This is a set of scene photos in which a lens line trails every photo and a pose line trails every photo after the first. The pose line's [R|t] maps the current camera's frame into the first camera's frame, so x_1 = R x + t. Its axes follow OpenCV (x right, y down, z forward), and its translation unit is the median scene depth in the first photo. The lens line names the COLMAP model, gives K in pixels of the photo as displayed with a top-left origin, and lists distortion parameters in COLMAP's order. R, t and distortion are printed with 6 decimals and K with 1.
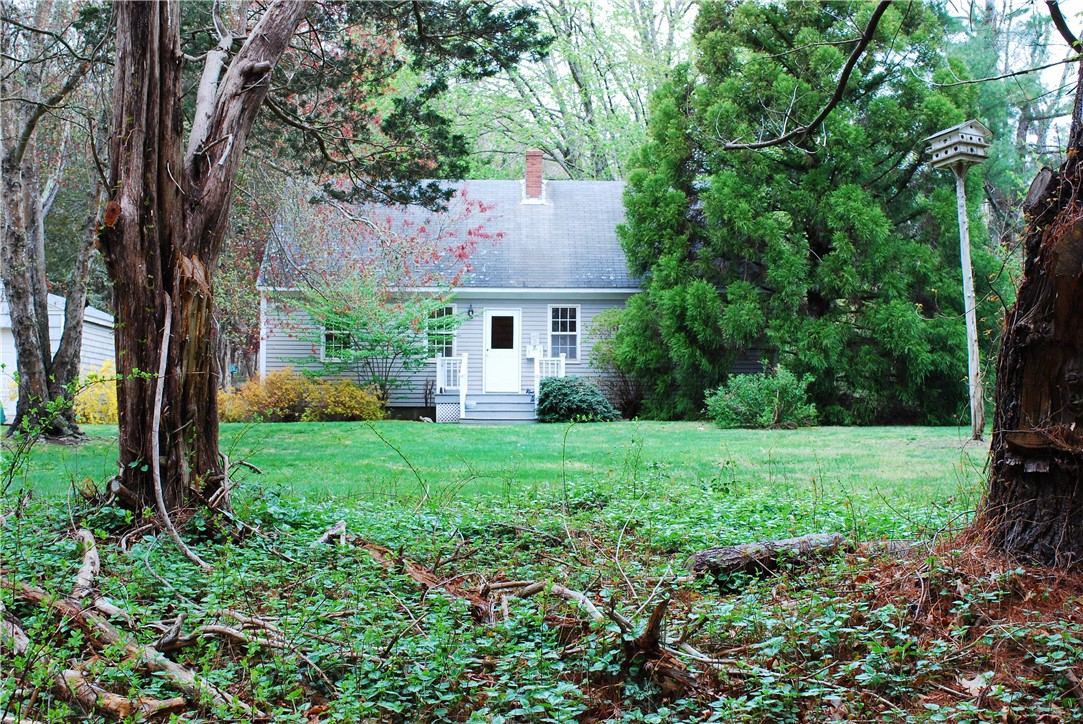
lens RADIAL K [[1341.6, 0, 541.5], [0, 1341.6, 363.4], [0, 0, 1]] dist [0.008307, 0.000000]
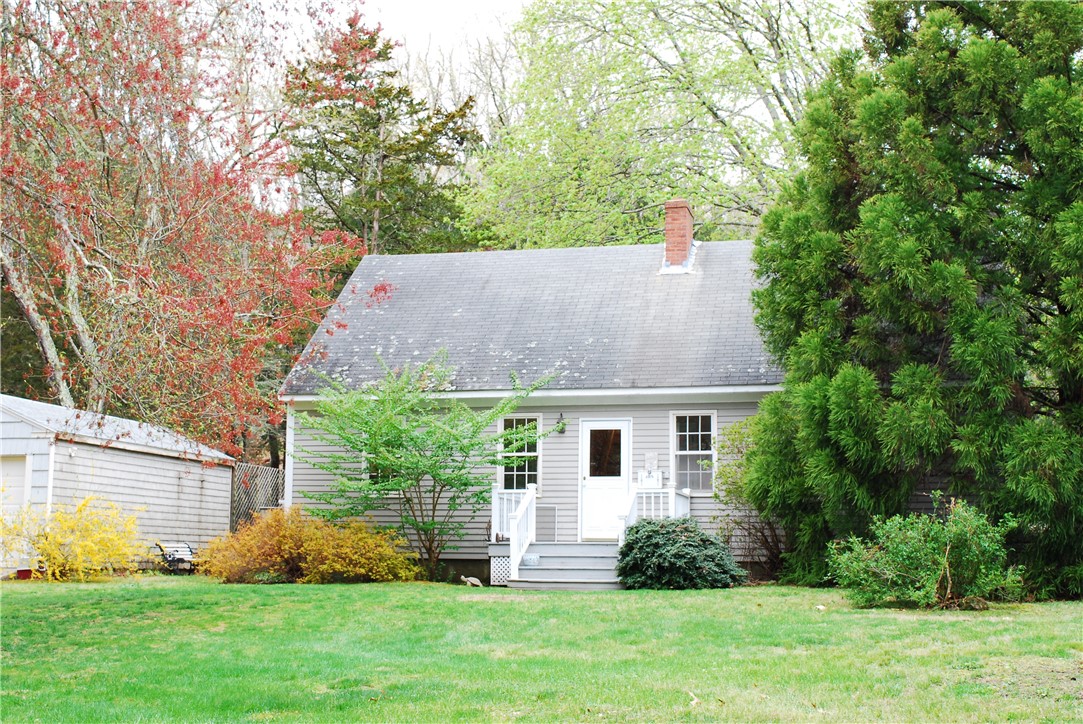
lens RADIAL K [[1416.8, 0, 541.5], [0, 1416.8, 360.2], [0, 0, 1]] dist [-0.003673, 0.000000]
pose [[0.964380, -0.032543, -0.262513, 0.145570], [0.008609, 0.995739, -0.091813, -0.003923], [0.264382, 0.086282, 0.960551, 0.301063]]
